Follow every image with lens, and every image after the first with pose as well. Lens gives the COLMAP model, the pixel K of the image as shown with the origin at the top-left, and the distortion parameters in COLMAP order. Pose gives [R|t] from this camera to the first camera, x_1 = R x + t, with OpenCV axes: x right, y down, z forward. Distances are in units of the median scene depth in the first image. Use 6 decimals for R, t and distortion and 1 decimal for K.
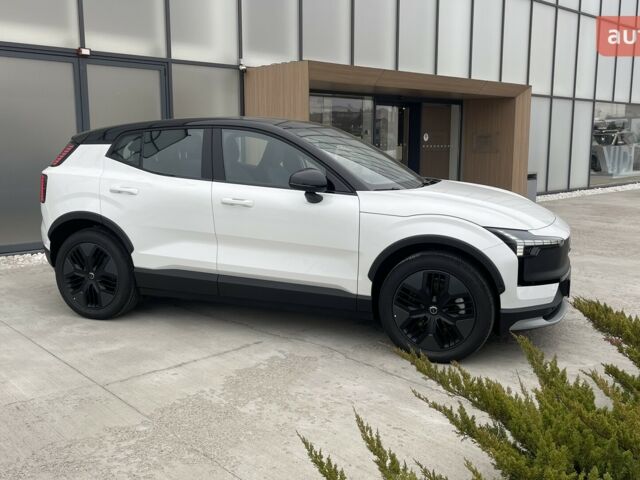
lens RADIAL K [[647.5, 0, 326.0], [0, 647.5, 236.0], [0, 0, 1]] dist [0.036625, 0.000000]
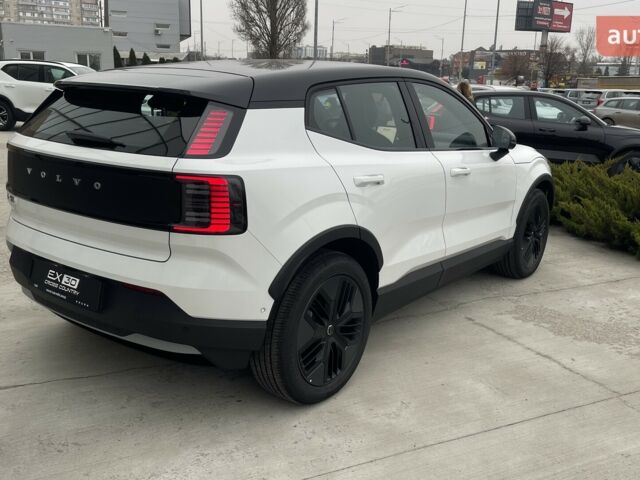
lens RADIAL K [[647.5, 0, 334.2], [0, 647.5, 235.0], [0, 0, 1]] dist [0.036625, 0.000000]
pose [[0.269308, -0.221496, 0.937237, -1.005439], [0.111964, 0.973794, 0.197964, -0.159572], [-0.956524, 0.051624, 0.287050, 0.912956]]
